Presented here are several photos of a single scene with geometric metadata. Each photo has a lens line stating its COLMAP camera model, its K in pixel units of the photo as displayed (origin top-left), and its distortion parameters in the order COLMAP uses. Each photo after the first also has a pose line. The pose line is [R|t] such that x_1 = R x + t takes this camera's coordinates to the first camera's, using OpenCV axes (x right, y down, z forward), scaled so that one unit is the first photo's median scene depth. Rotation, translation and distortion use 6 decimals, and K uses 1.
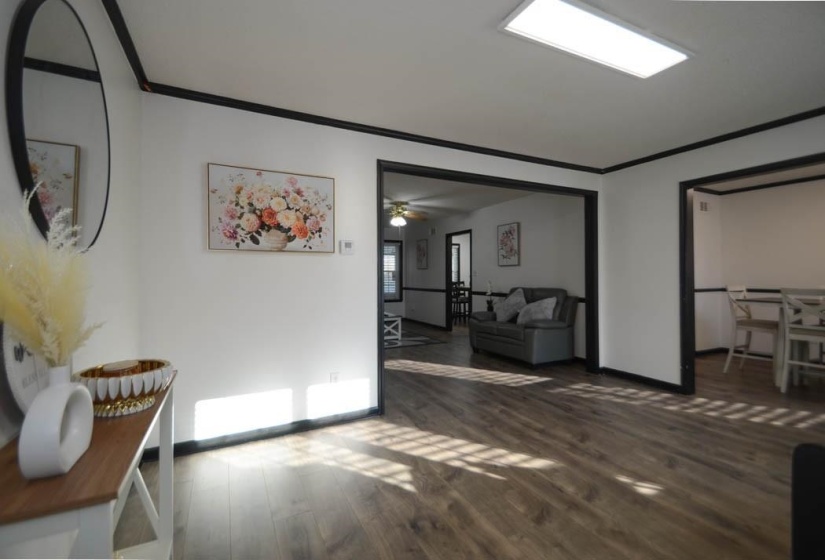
lens RADIAL K [[358.0, 0, 399.4], [0, 358.0, 270.7], [0, 0, 1]] dist [0.021427, -0.010980]
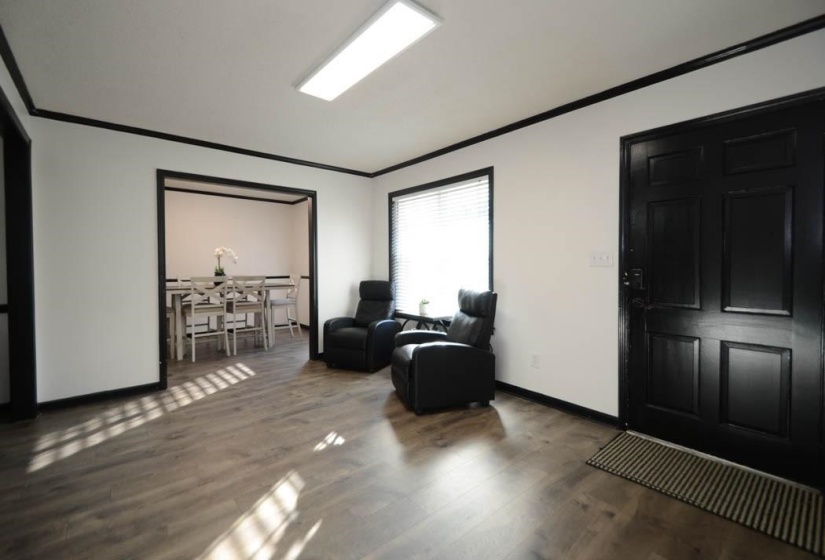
lens RADIAL K [[358.0, 0, 399.4], [0, 358.0, 270.7], [0, 0, 1]] dist [0.021427, -0.010980]
pose [[-0.236084, -0.006337, 0.971712, -0.411194], [-0.002081, 0.999980, 0.006016, 0.018695], [-0.971730, -0.000602, -0.236092, 0.814273]]
